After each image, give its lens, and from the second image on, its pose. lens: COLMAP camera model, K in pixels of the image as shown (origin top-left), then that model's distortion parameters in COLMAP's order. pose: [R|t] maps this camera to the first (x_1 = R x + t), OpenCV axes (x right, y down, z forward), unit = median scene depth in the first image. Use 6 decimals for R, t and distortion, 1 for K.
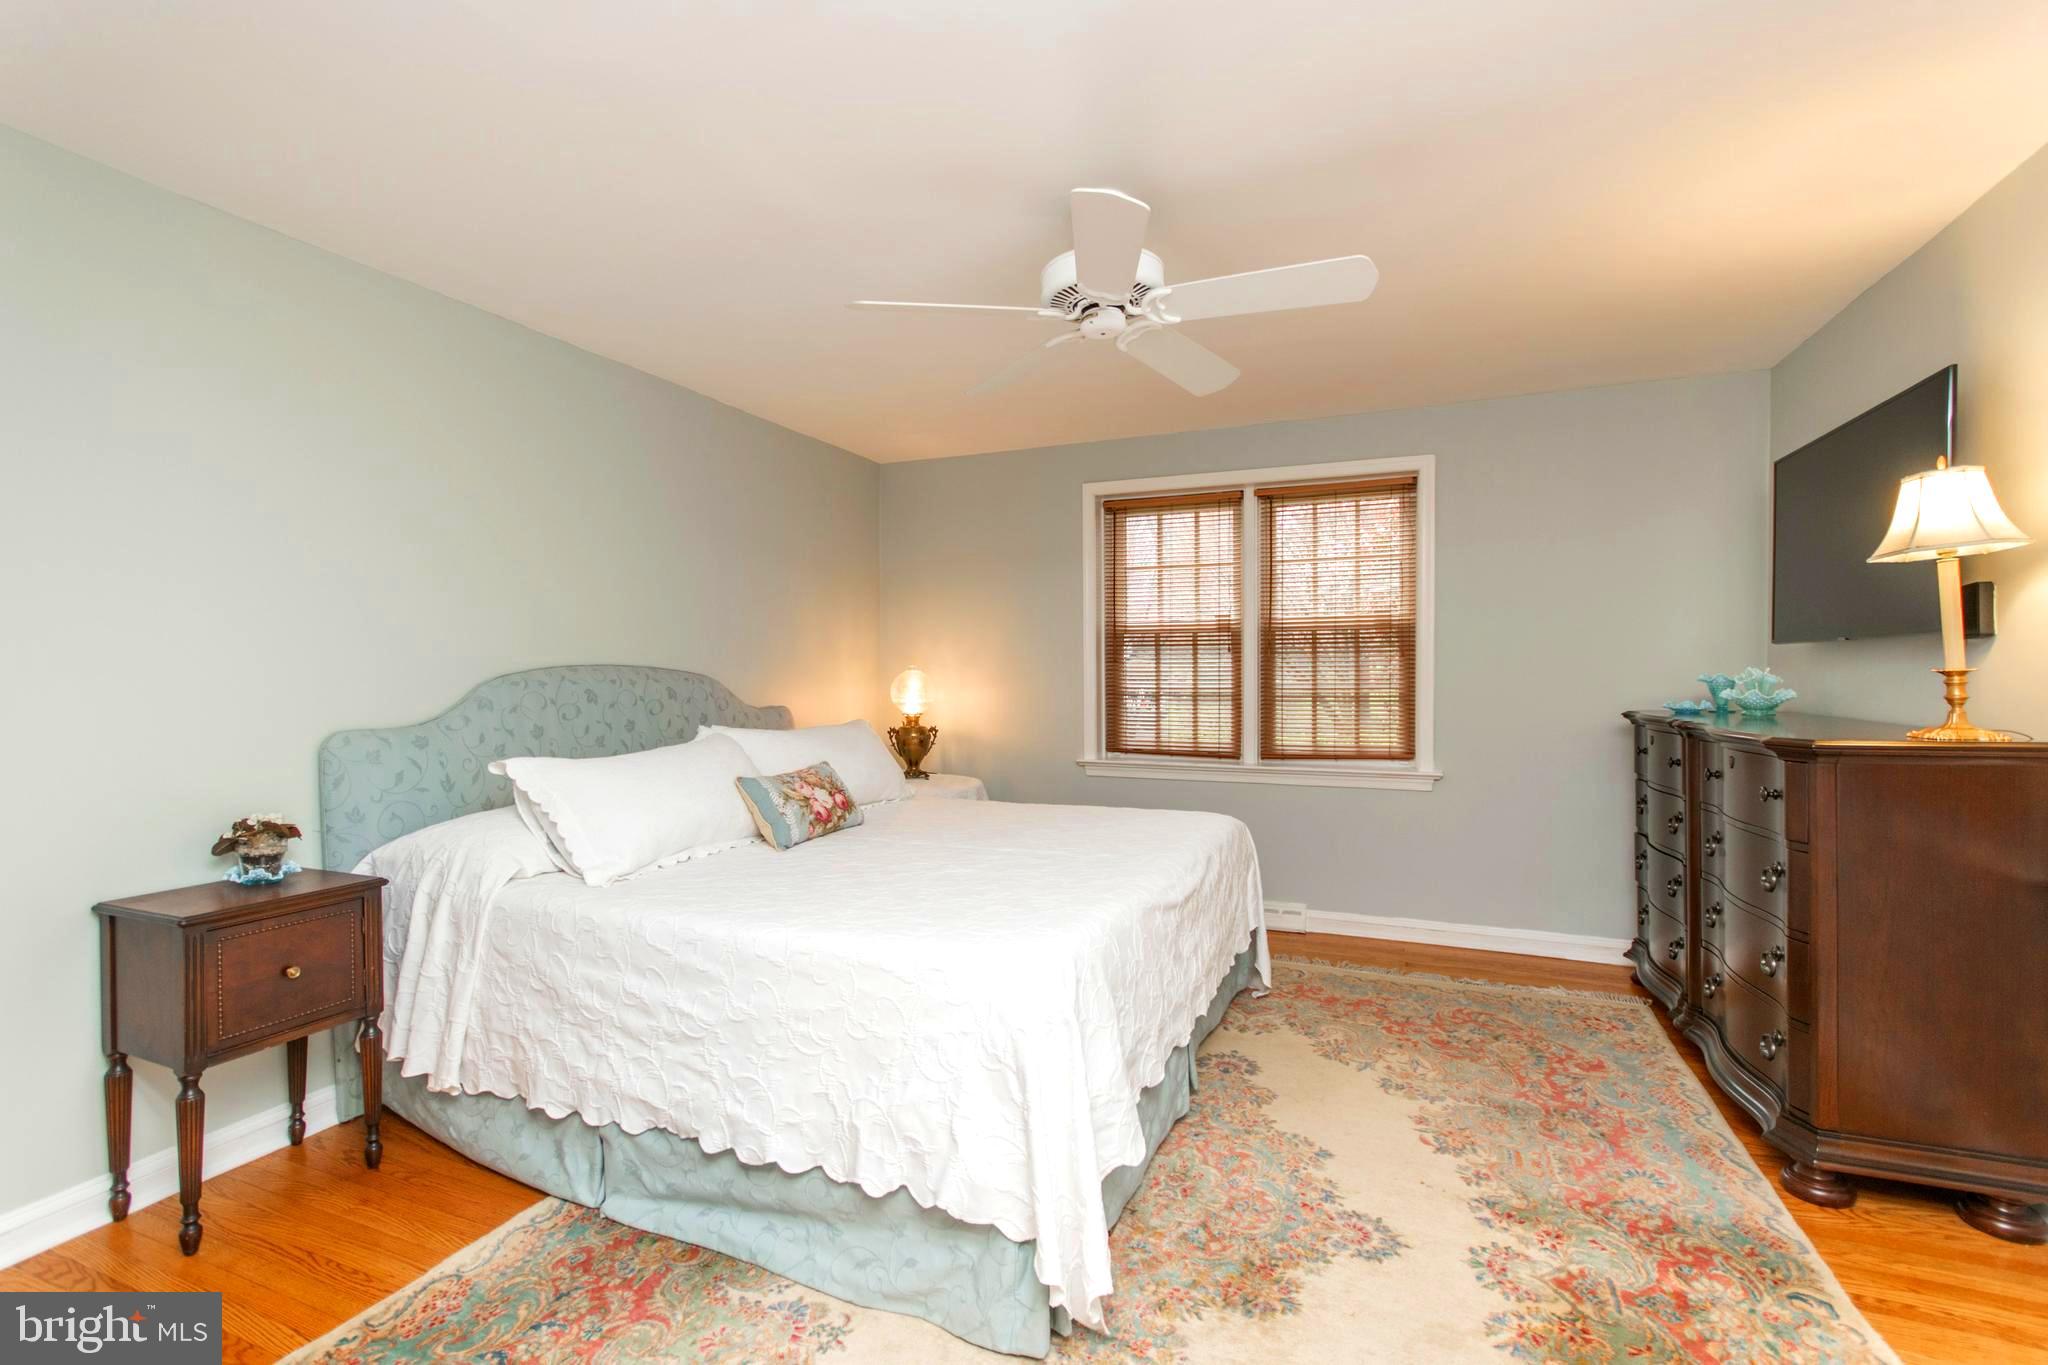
lens RADIAL K [[920.1, 0, 1006.2], [0, 920.1, 684.9], [0, 0, 1]] dist [0.011358, -0.000575]
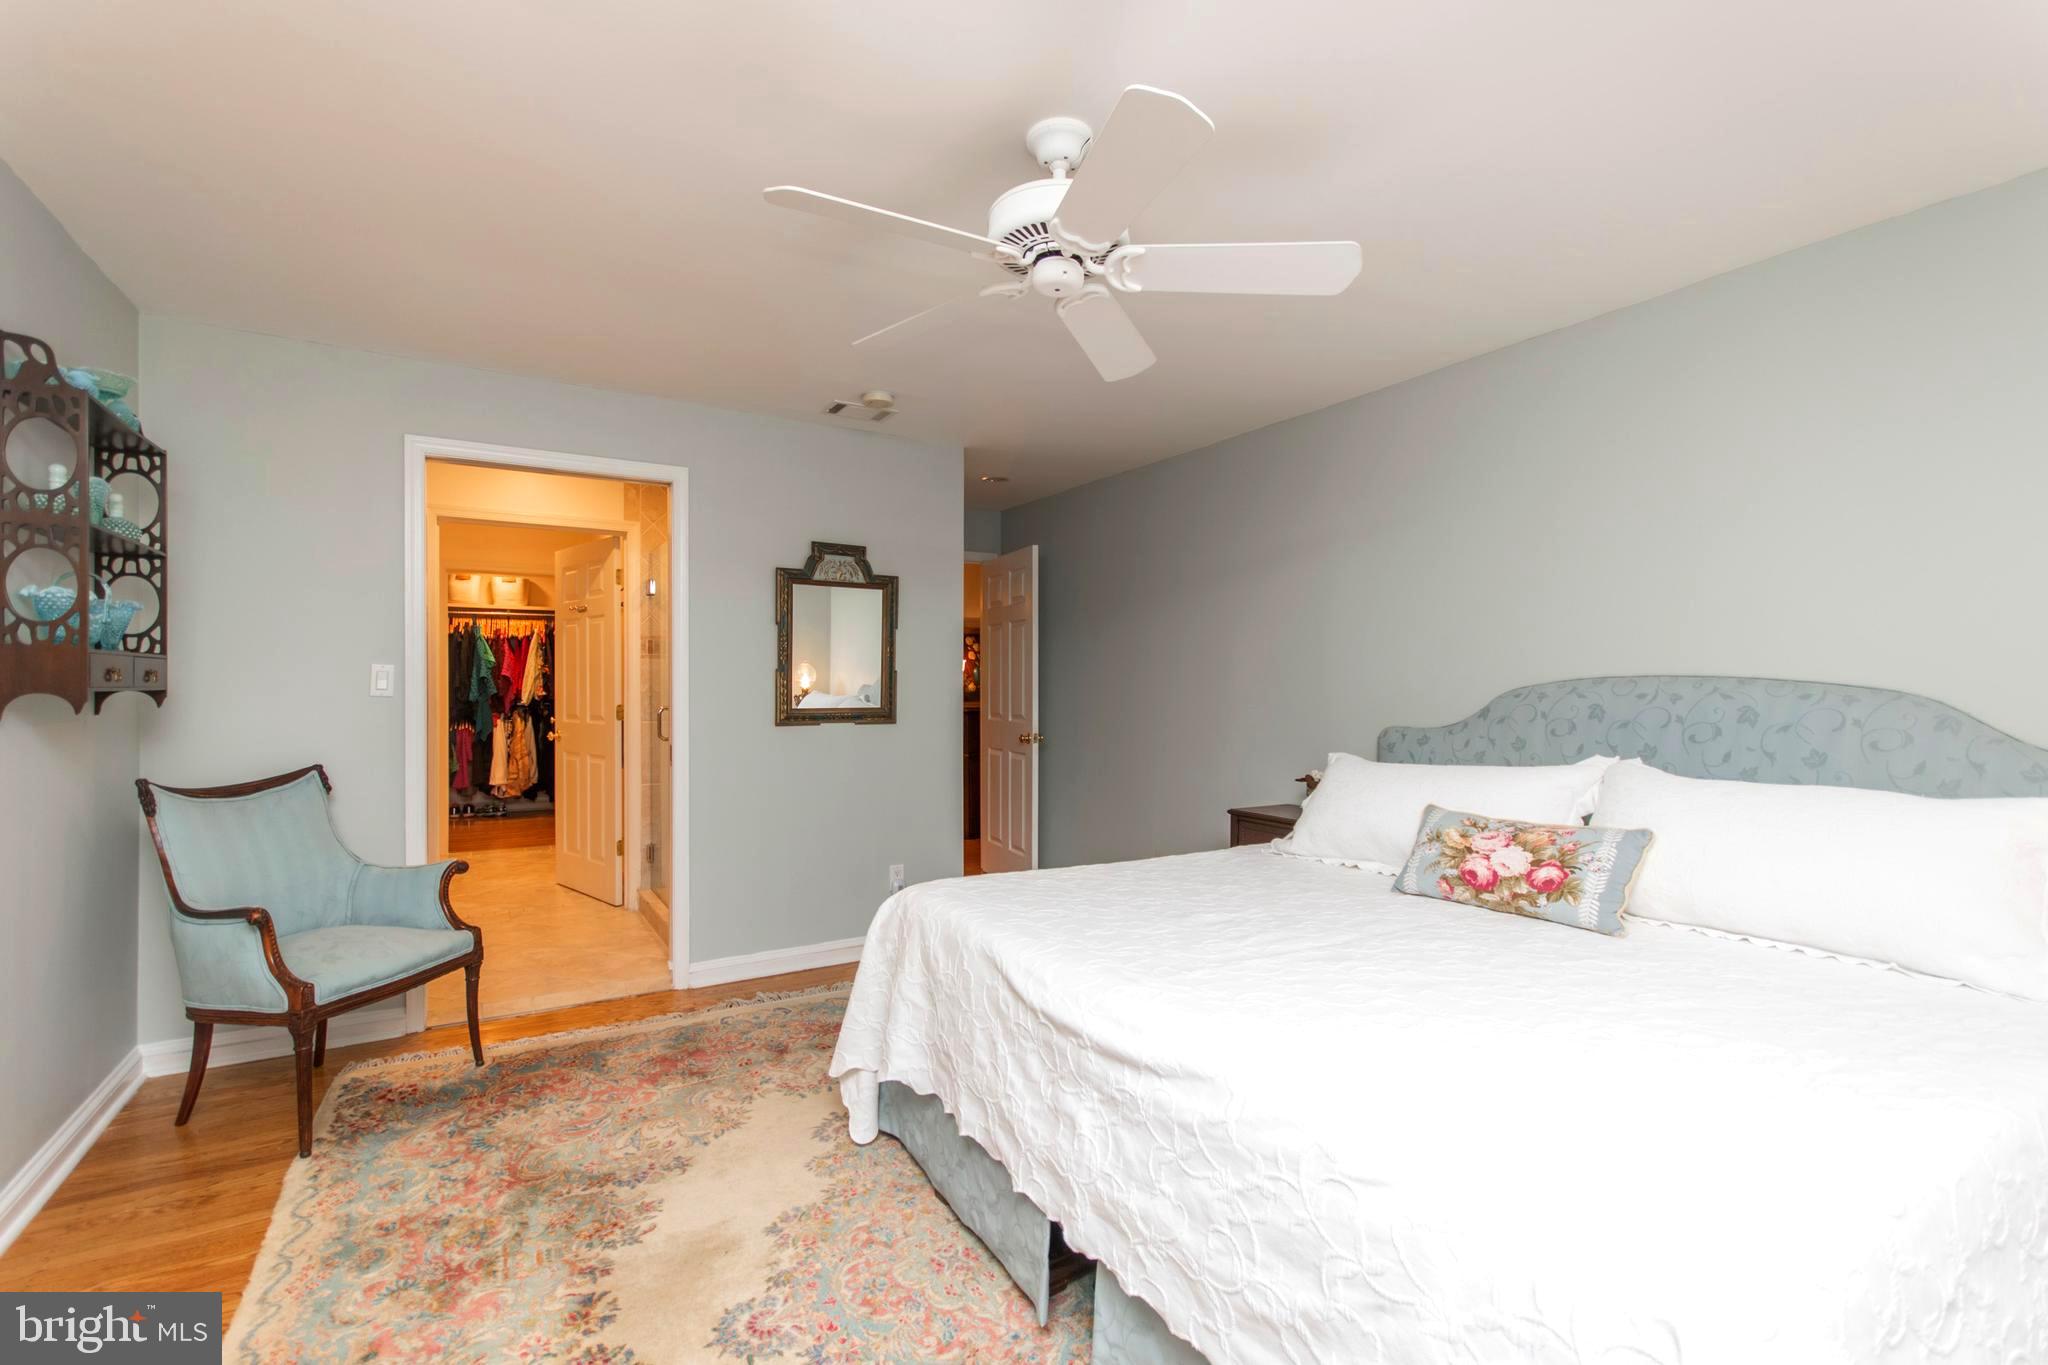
lens RADIAL K [[920.1, 0, 1007.9], [0, 920.1, 680.6], [0, 0, 1]] dist [0.011358, -0.000575]
pose [[-0.589916, 0.004874, -0.807450, 0.896256], [-0.003009, 0.999962, 0.008235, -0.035530], [0.807459, 0.007288, -0.589879, 1.604261]]
